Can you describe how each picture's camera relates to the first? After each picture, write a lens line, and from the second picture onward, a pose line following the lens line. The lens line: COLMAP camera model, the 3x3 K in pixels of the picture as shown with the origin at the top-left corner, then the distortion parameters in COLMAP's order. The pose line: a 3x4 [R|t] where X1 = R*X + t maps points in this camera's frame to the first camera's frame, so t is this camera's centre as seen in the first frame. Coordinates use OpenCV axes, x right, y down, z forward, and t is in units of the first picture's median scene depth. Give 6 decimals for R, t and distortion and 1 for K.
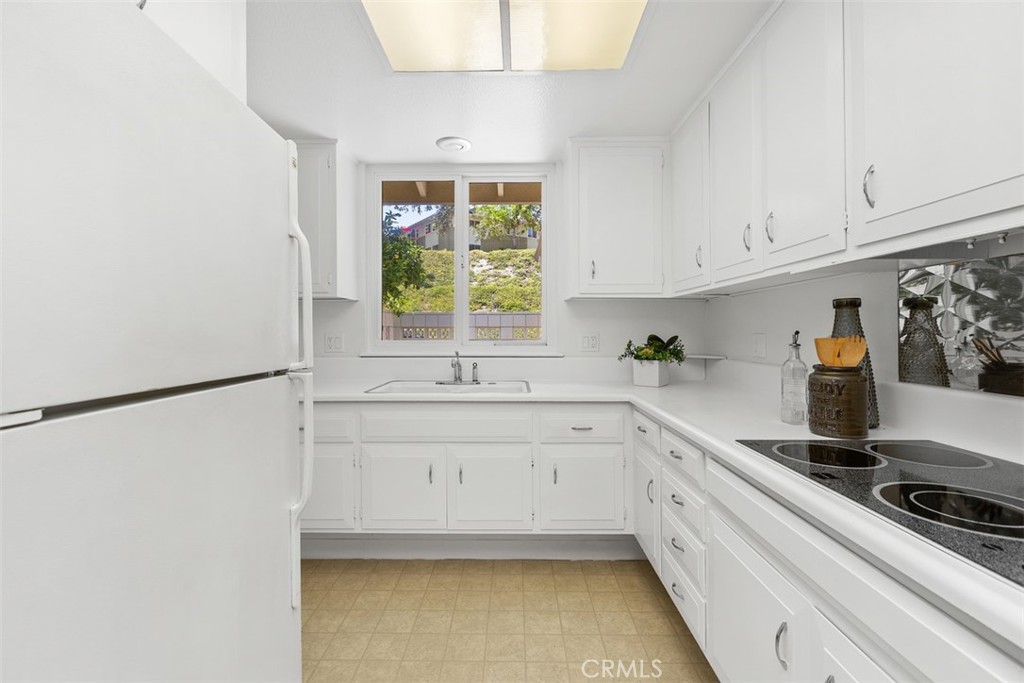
lens RADIAL K [[464.3, 0, 508.9], [0, 464.3, 336.4], [0, 0, 1]] dist [0.002654, 0.000162]
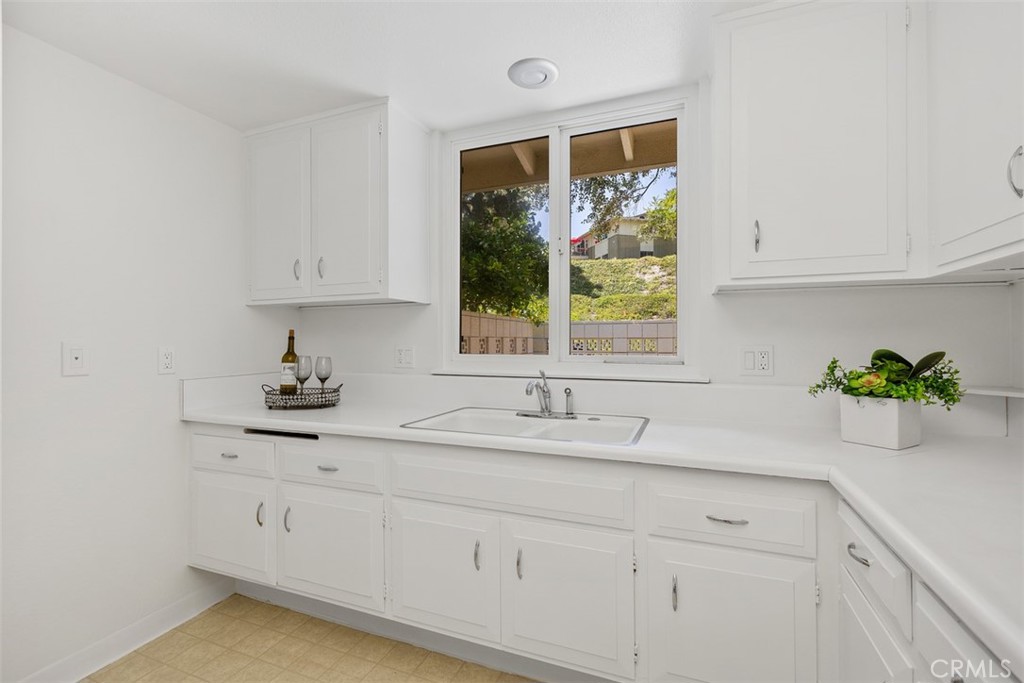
lens RADIAL K [[463.2, 0, 512.0], [0, 463.2, 341.5], [0, 0, 1]] dist [0.001634, 0.000005]
pose [[0.933691, 0.000846, -0.358078, 0.095009], [-0.005859, 0.999899, -0.012917, -0.003054], [0.358031, 0.014159, 0.933602, 0.326174]]
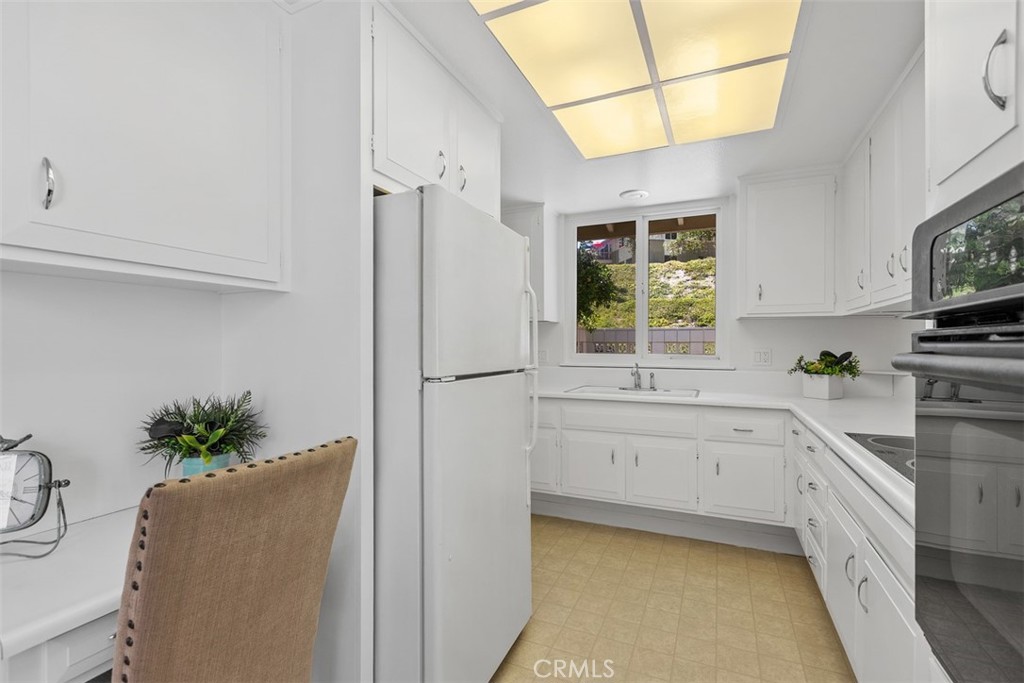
lens RADIAL K [[474.0, 0, 514.3], [0, 474.0, 344.9], [0, 0, 1]] dist [0.012593, 0.000098]
pose [[0.922808, 0.002005, -0.385255, 0.070097], [-0.006953, 0.999910, -0.011450, 0.000805], [0.385197, 0.013245, 0.922739, -0.267049]]
